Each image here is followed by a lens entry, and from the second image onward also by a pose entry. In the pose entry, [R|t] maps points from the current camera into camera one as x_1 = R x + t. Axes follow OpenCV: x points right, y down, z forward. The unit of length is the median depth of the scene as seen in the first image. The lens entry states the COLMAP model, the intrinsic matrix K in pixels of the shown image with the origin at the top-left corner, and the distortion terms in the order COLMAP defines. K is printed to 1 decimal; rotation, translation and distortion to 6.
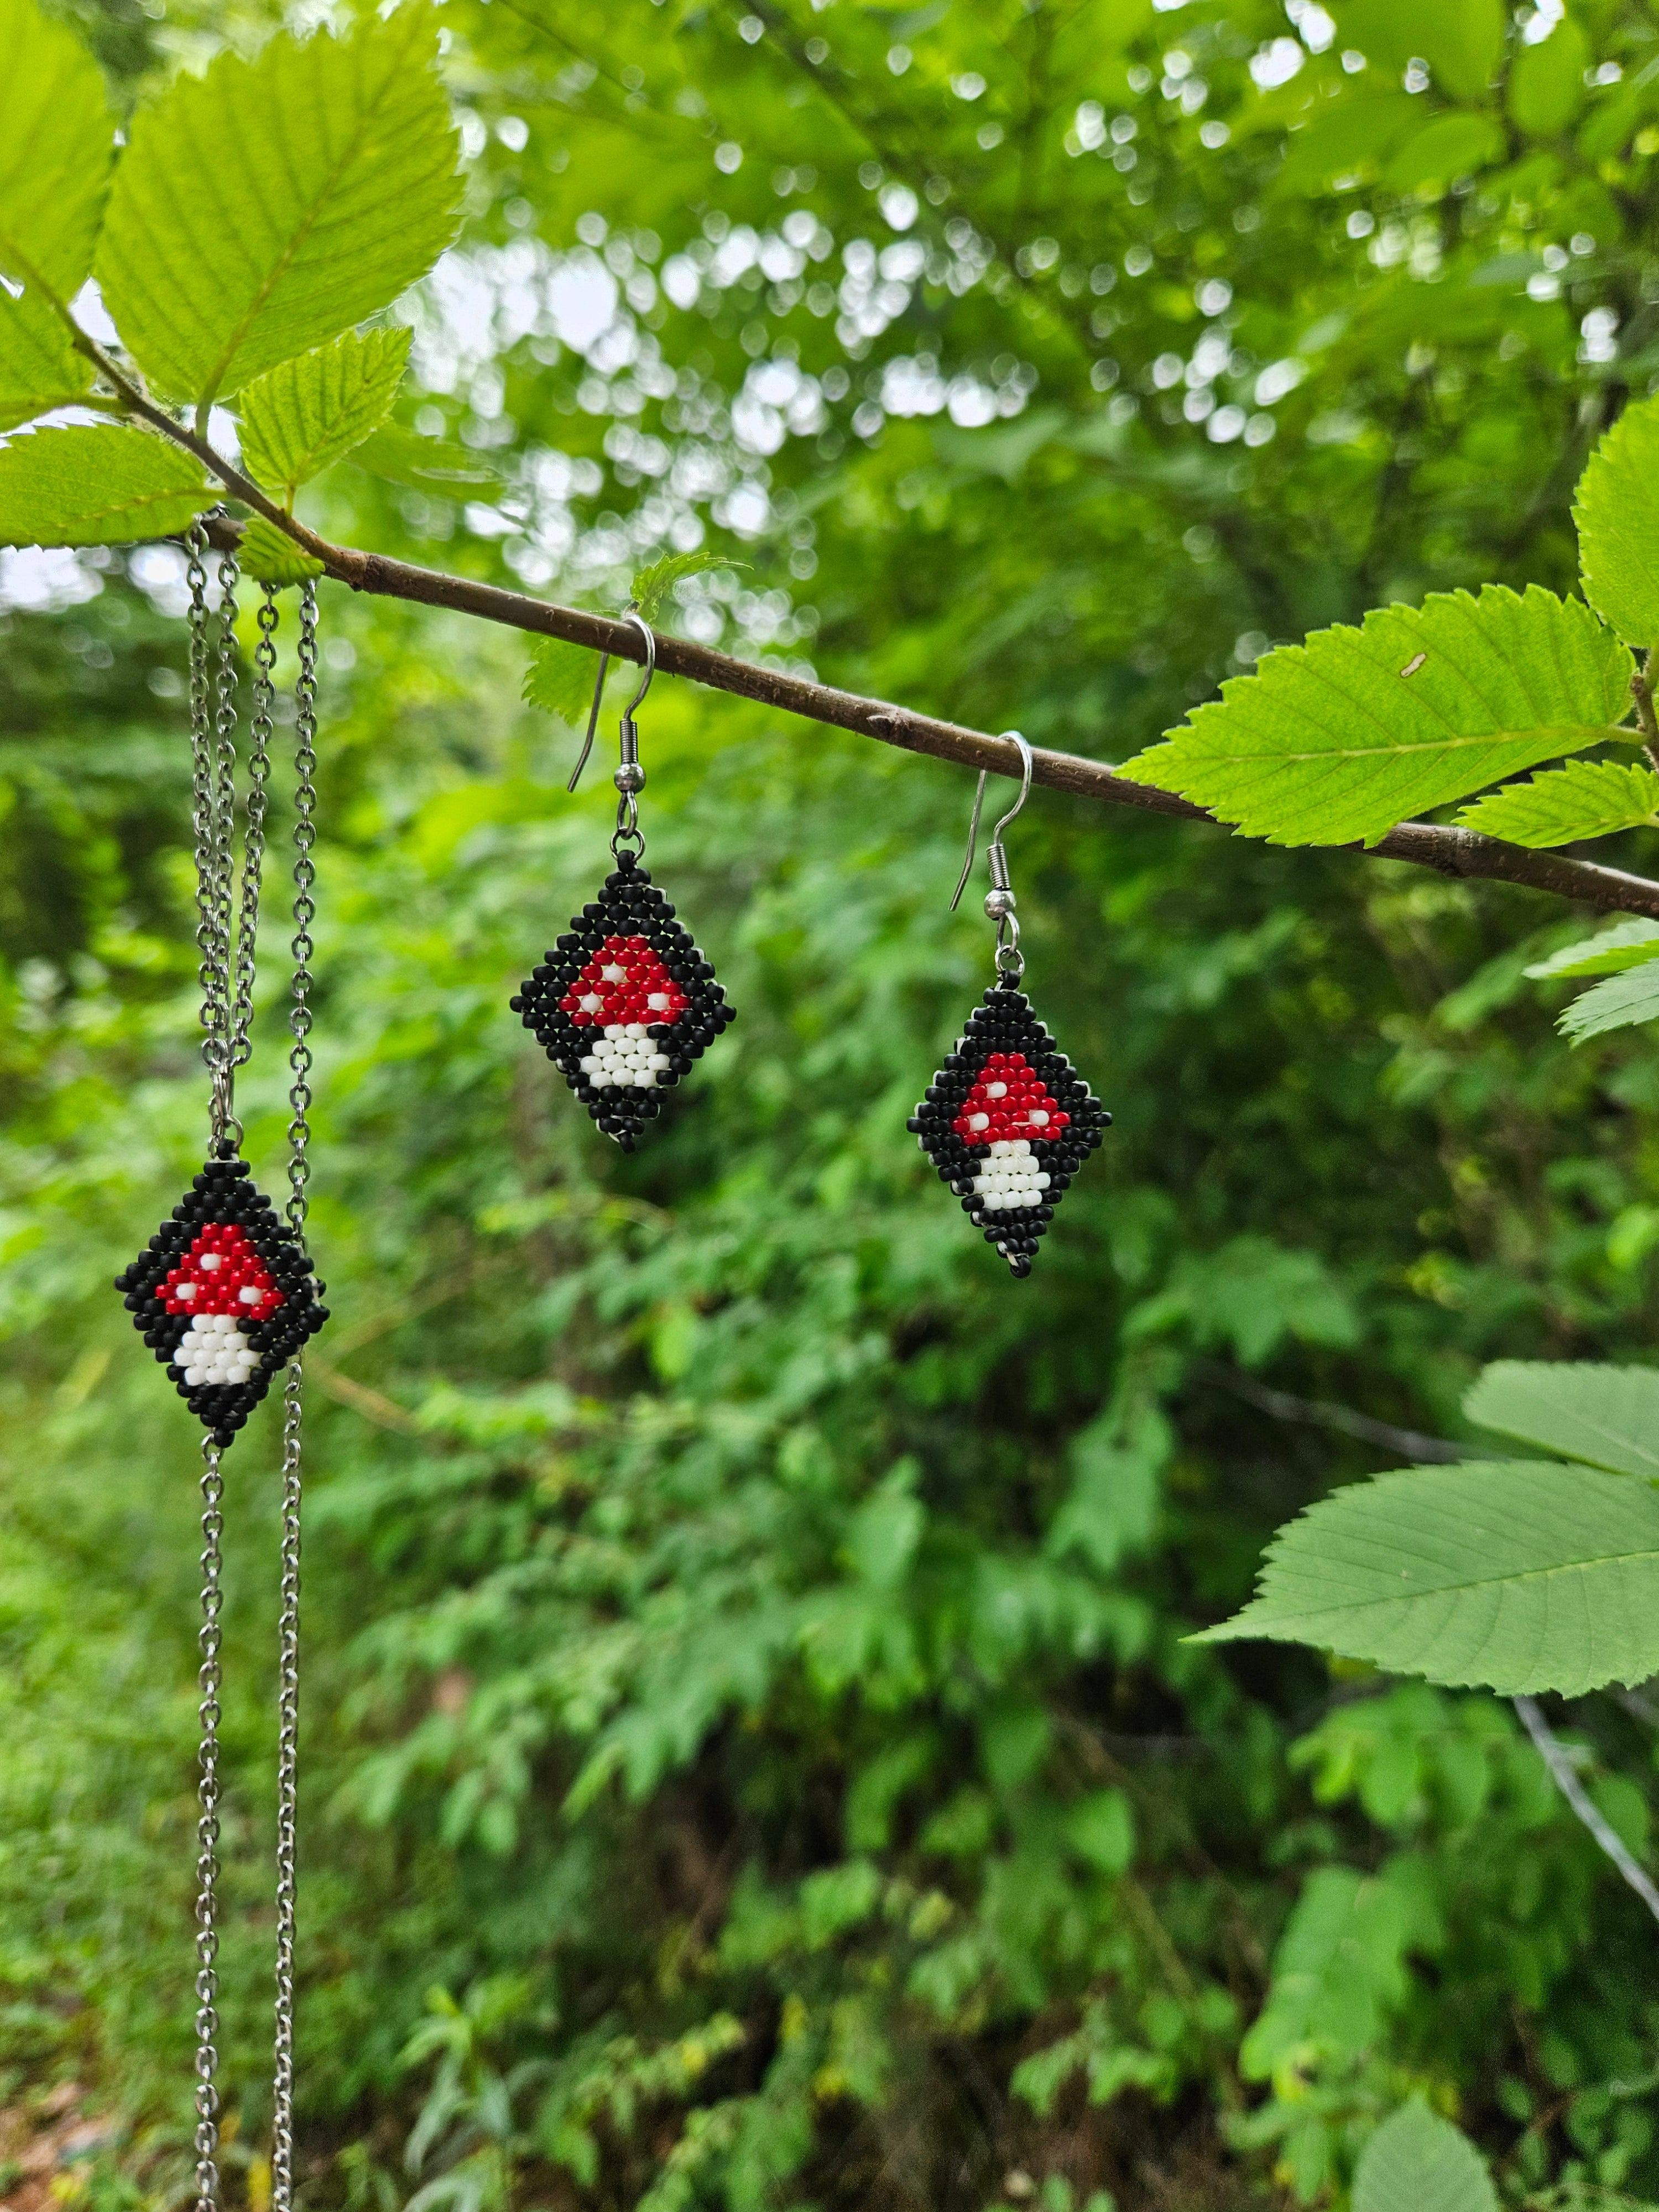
lens RADIAL K [[1619.4, 0, 758.5], [0, 1619.4, 1081.9], [0, 0, 1]] dist [-0.016807, -0.006296]
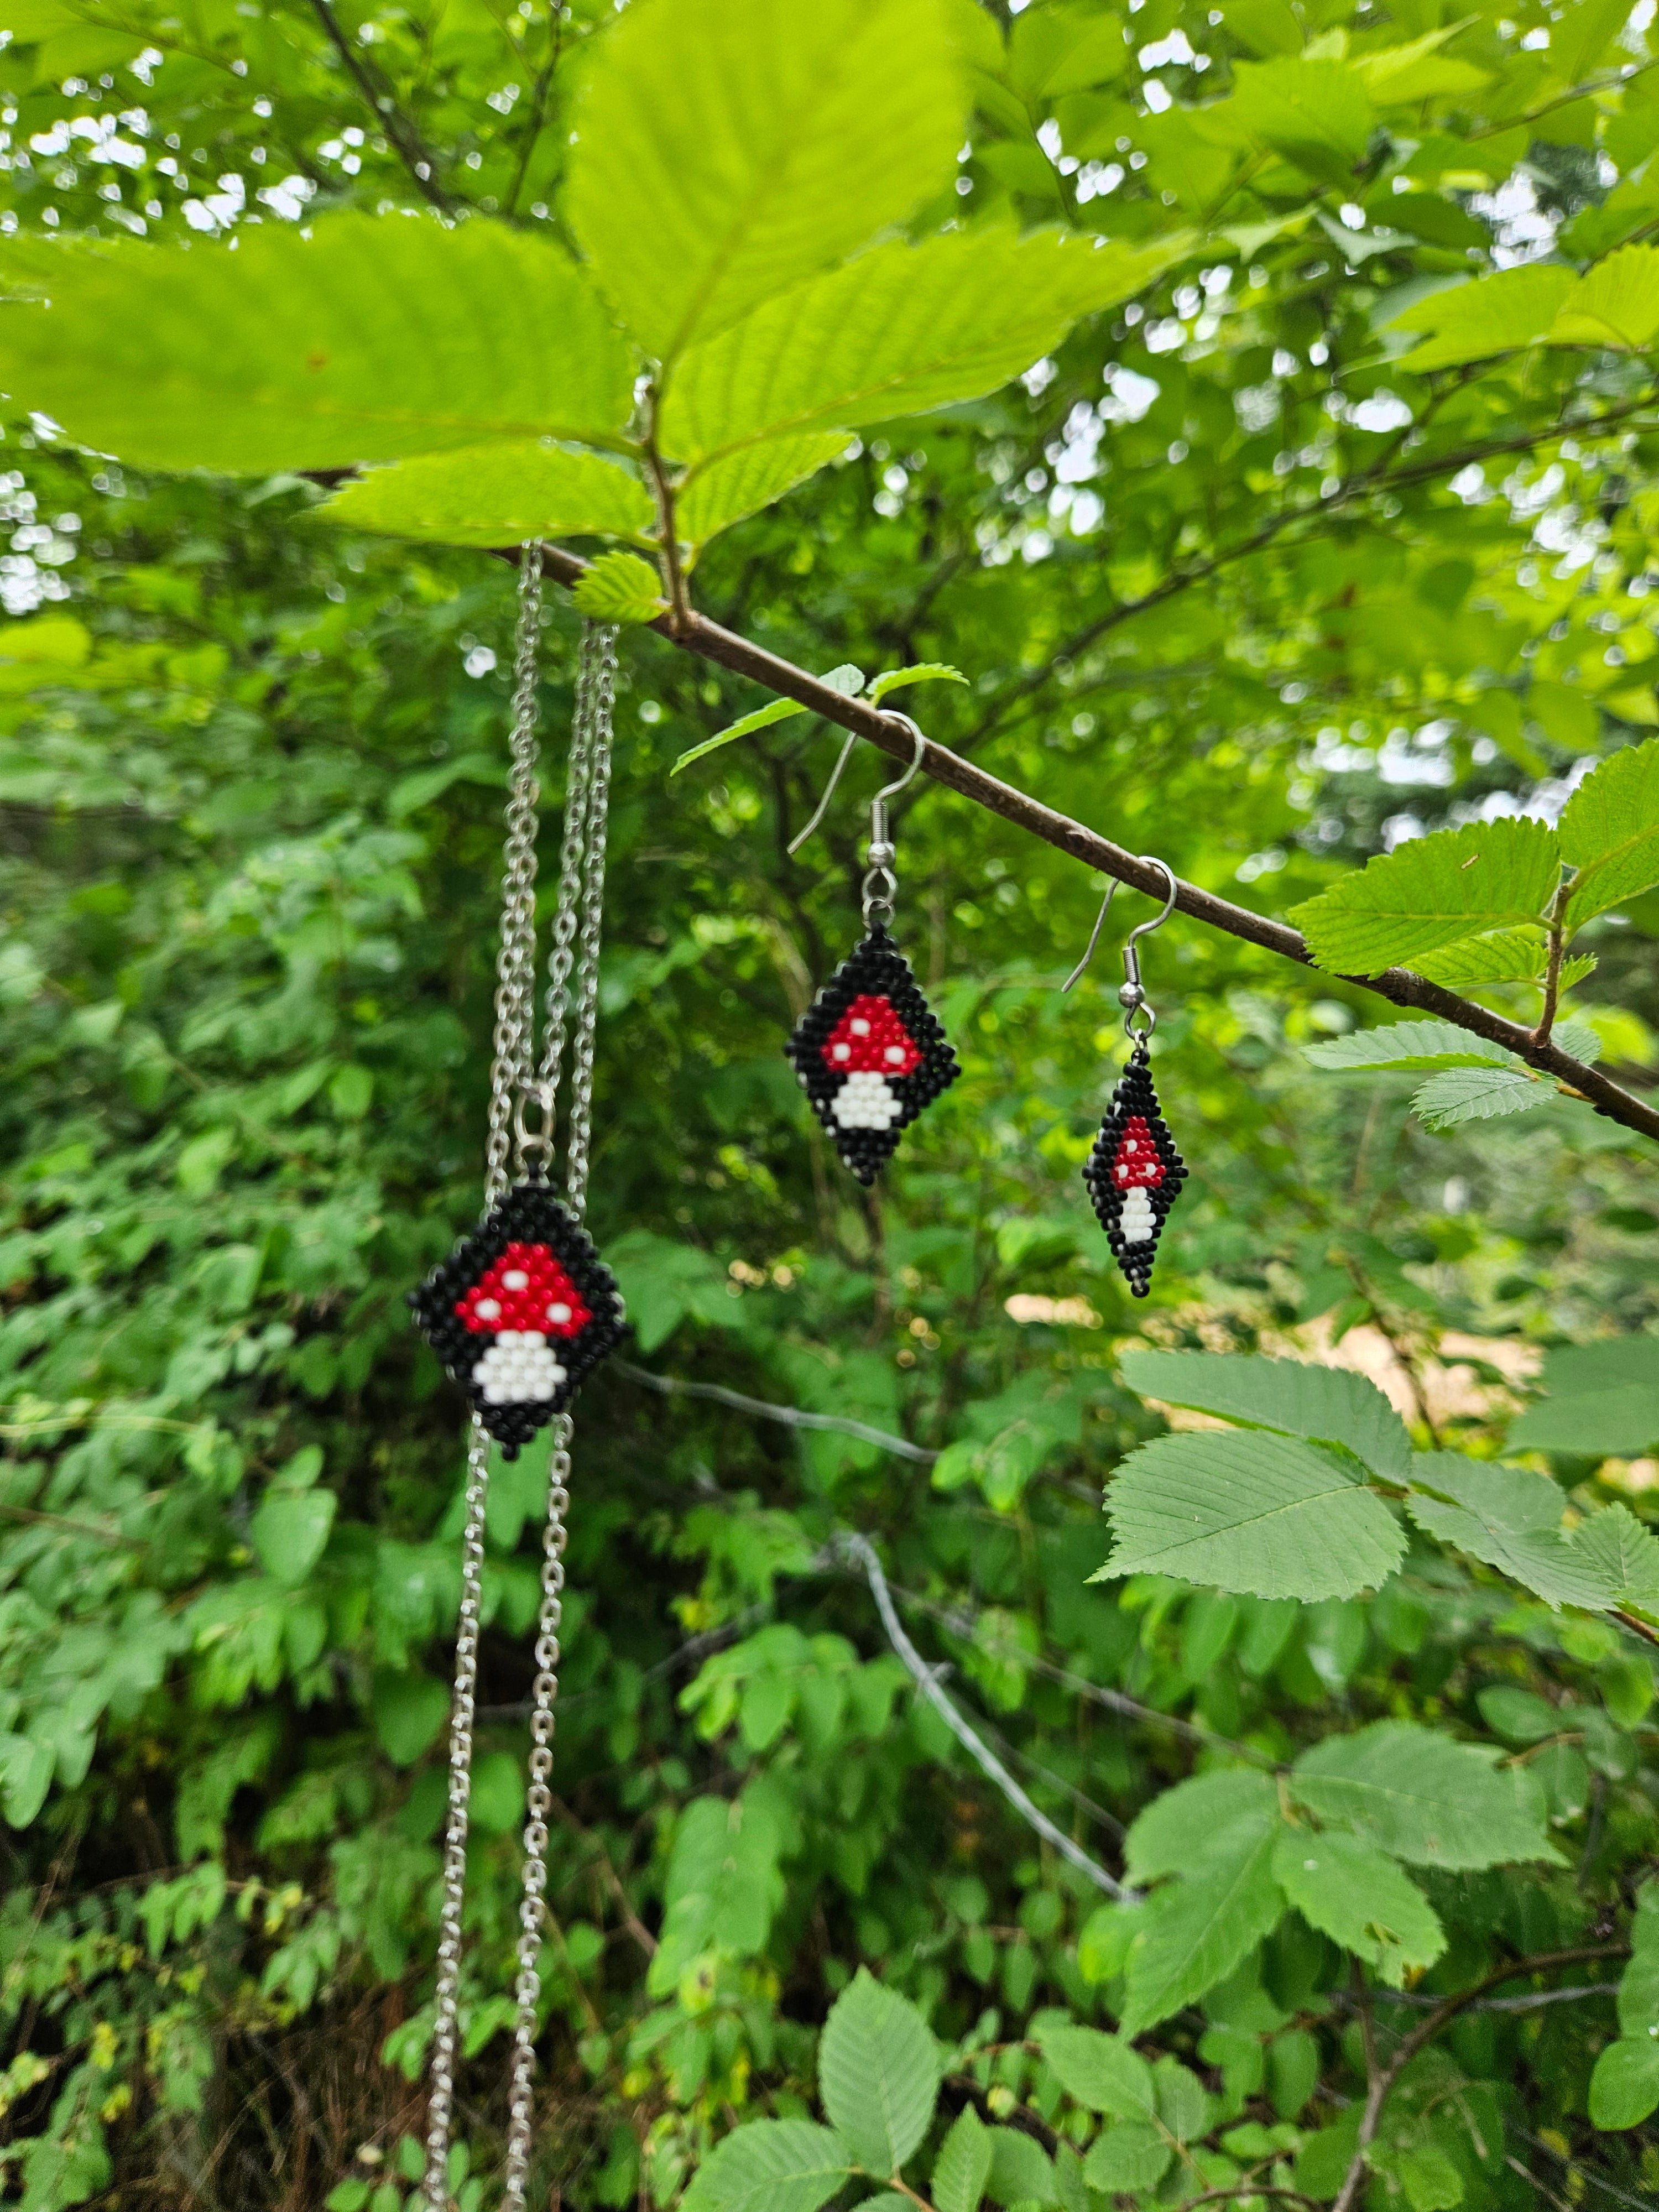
lens RADIAL K [[1592.1, 0, 813.8], [0, 1592.1, 1116.7], [0, 0, 1]] dist [-0.002233, -0.004031]
pose [[0.885519, 0.052808, 0.461593, -0.113227], [-0.066492, 0.997697, 0.013419, -0.003142], [-0.459821, -0.042575, 0.886990, 0.004839]]
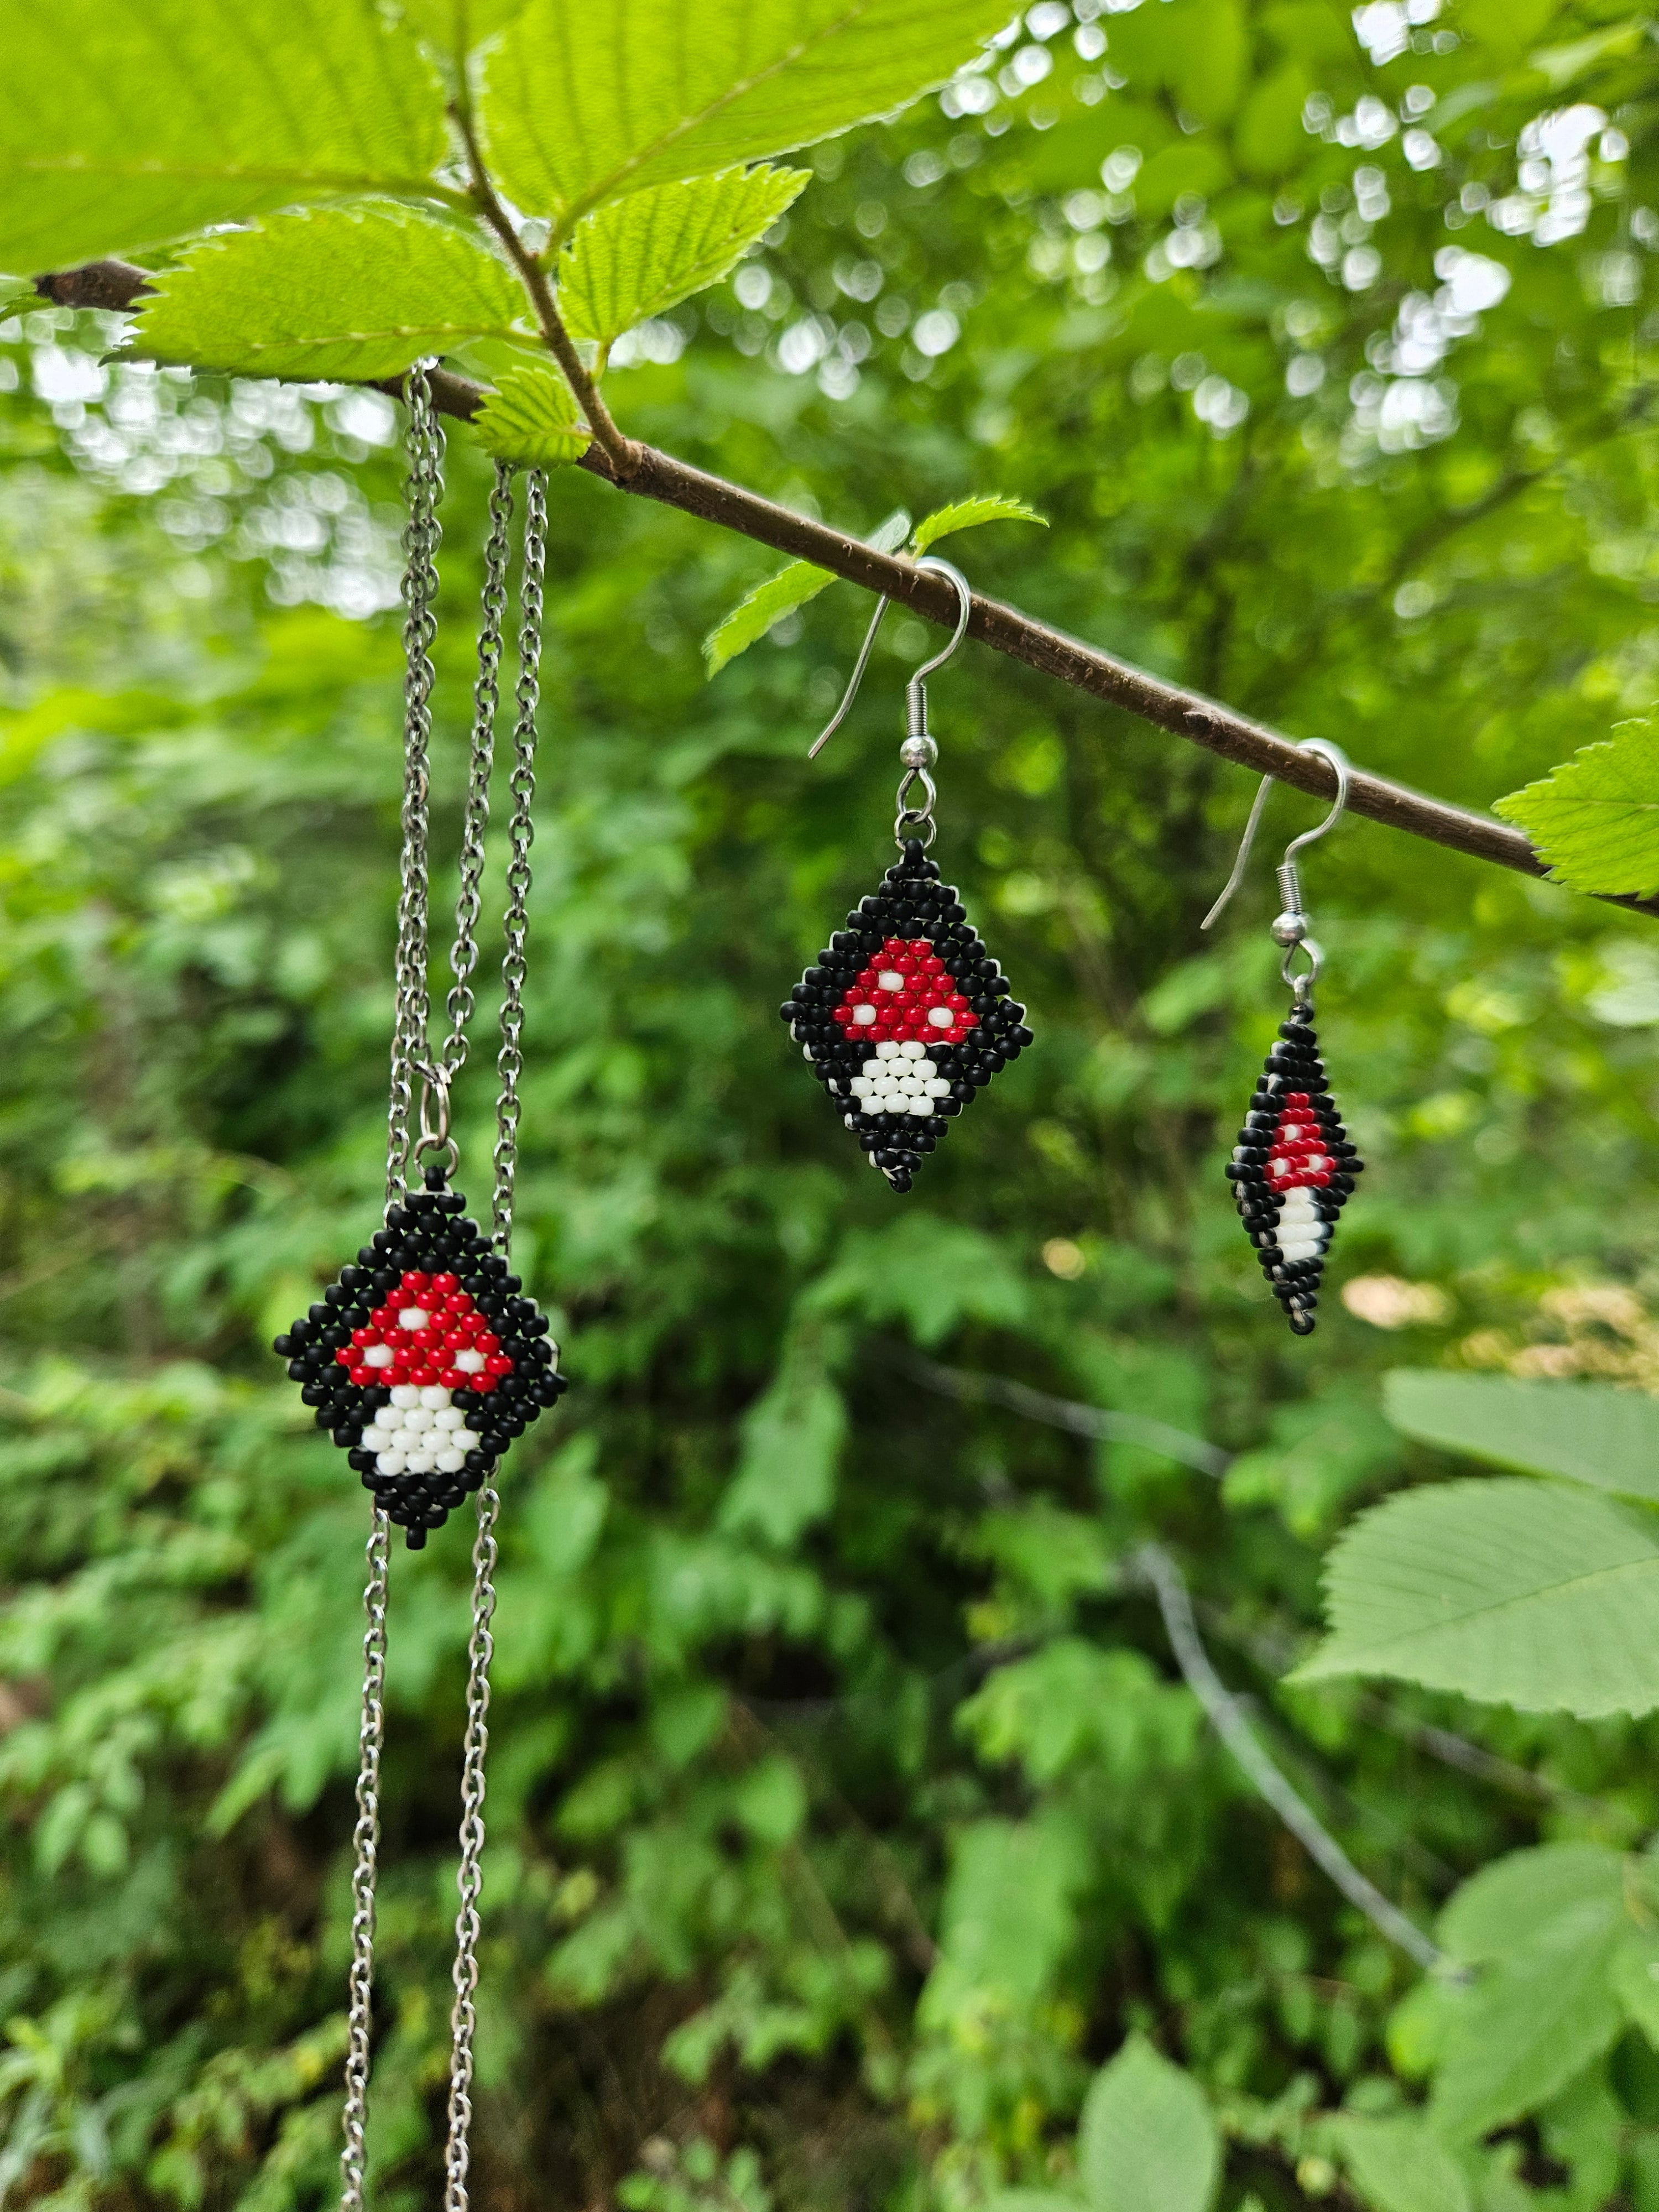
lens RADIAL K [[1649.8, 0, 817.2], [0, 1649.8, 1115.6], [0, 0, 1]] dist [-0.022356, -0.006888]
pose [[0.959376, 0.033702, 0.280110, -0.066878], [-0.046187, 0.998206, 0.038088, -0.005010], [-0.278324, -0.049478, 0.959212, 0.030852]]
